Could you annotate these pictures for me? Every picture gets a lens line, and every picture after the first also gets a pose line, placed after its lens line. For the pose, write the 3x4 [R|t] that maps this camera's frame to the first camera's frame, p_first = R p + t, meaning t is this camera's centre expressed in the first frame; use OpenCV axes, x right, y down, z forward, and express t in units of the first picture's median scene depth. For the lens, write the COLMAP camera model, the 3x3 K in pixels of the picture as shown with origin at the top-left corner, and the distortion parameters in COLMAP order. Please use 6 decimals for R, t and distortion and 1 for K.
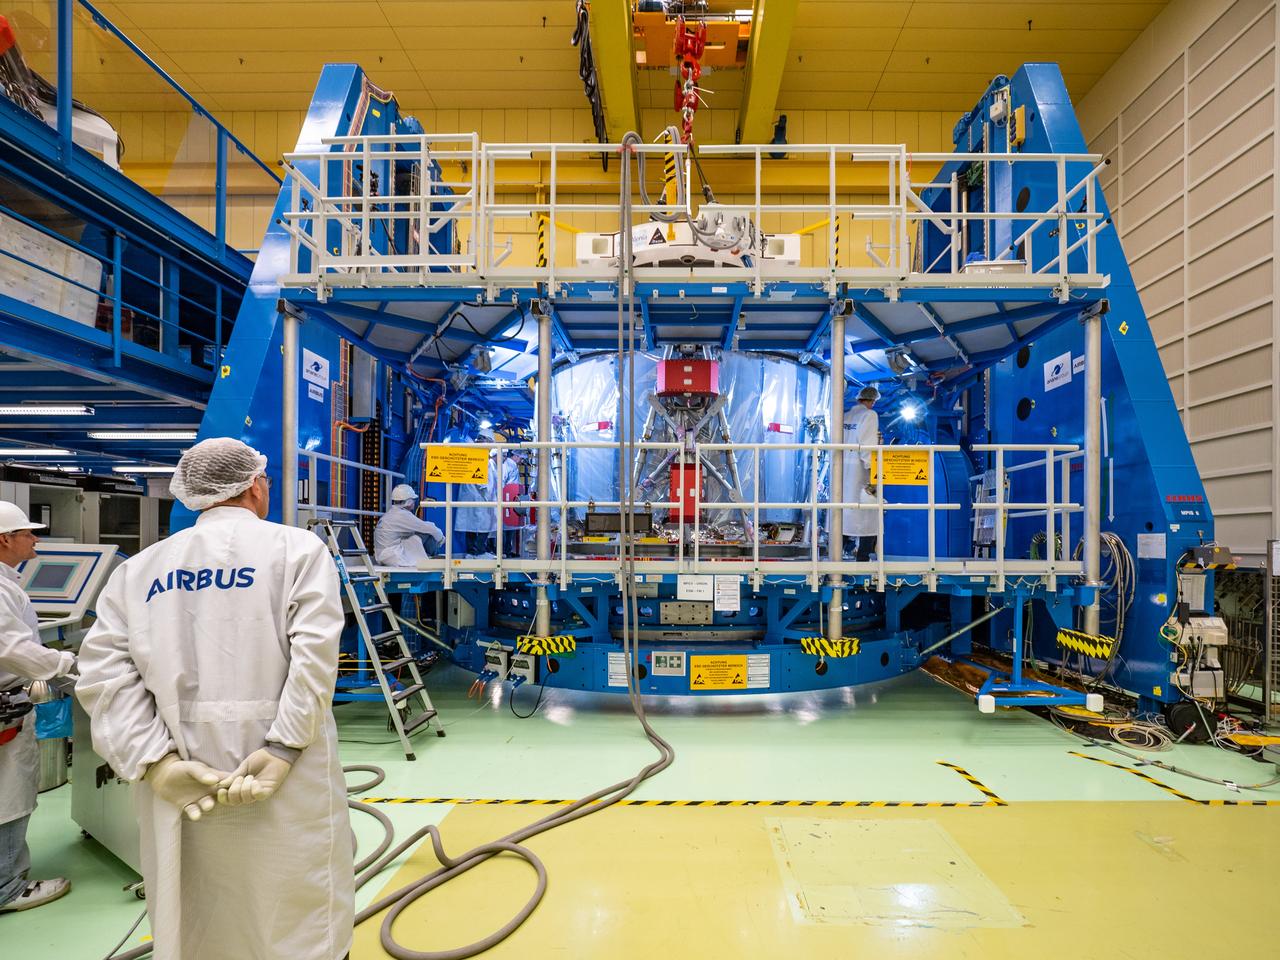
lens RADIAL K [[584.6, 0, 692.9], [0, 584.6, 534.9], [0, 0, 1]] dist [-0.015102, 0.001168]
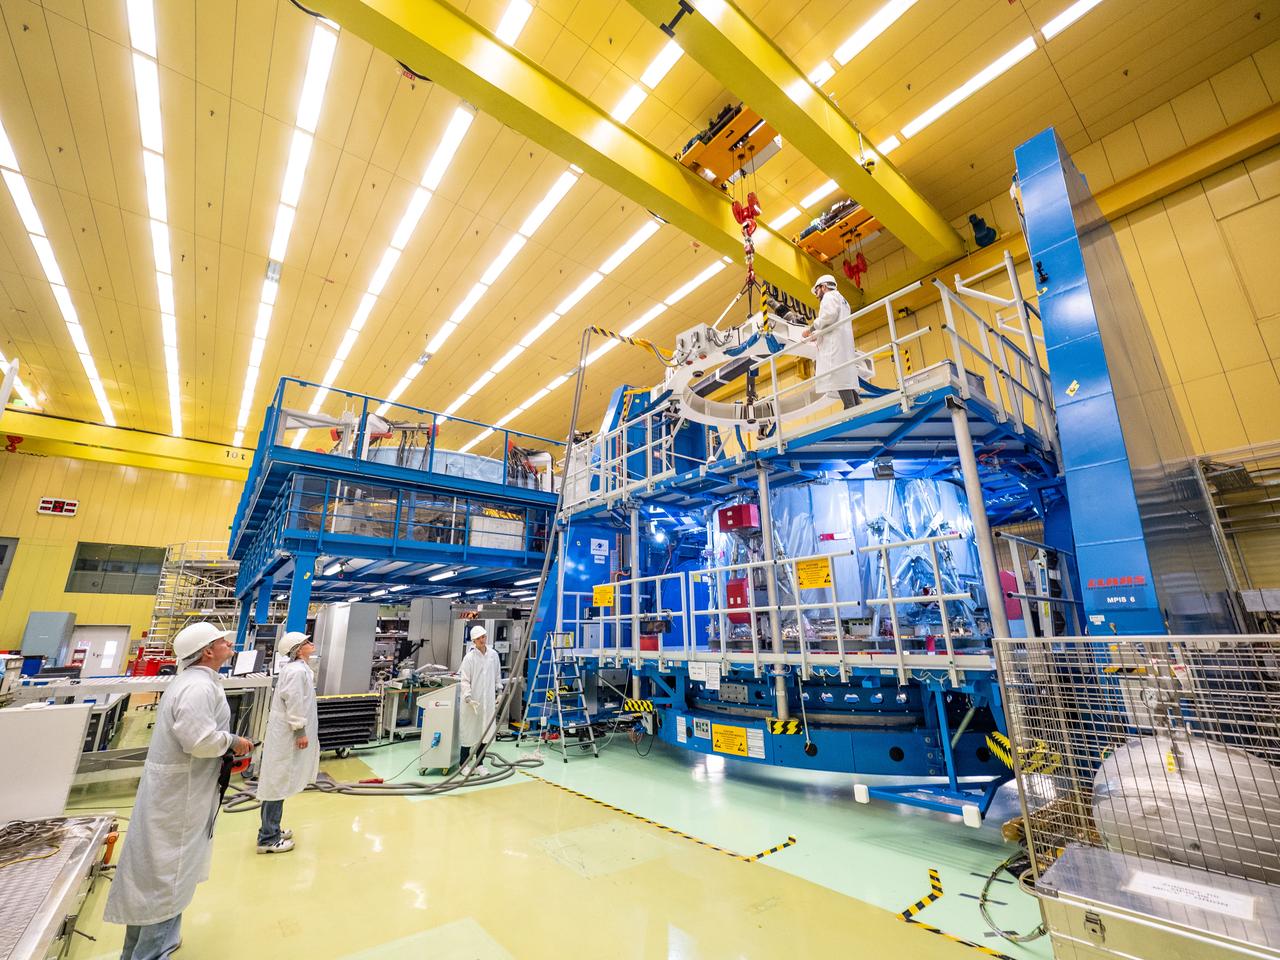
lens RADIAL K [[524.2, 0, 637.4], [0, 524.2, 484.1], [0, 0, 1]] dist [-0.008675, -0.000935]
pose [[0.627593, -0.232079, -0.743146, 0.927209], [0.024063, 0.959863, -0.279436, 0.002949], [0.778169, 0.157490, 0.607988, 0.016260]]
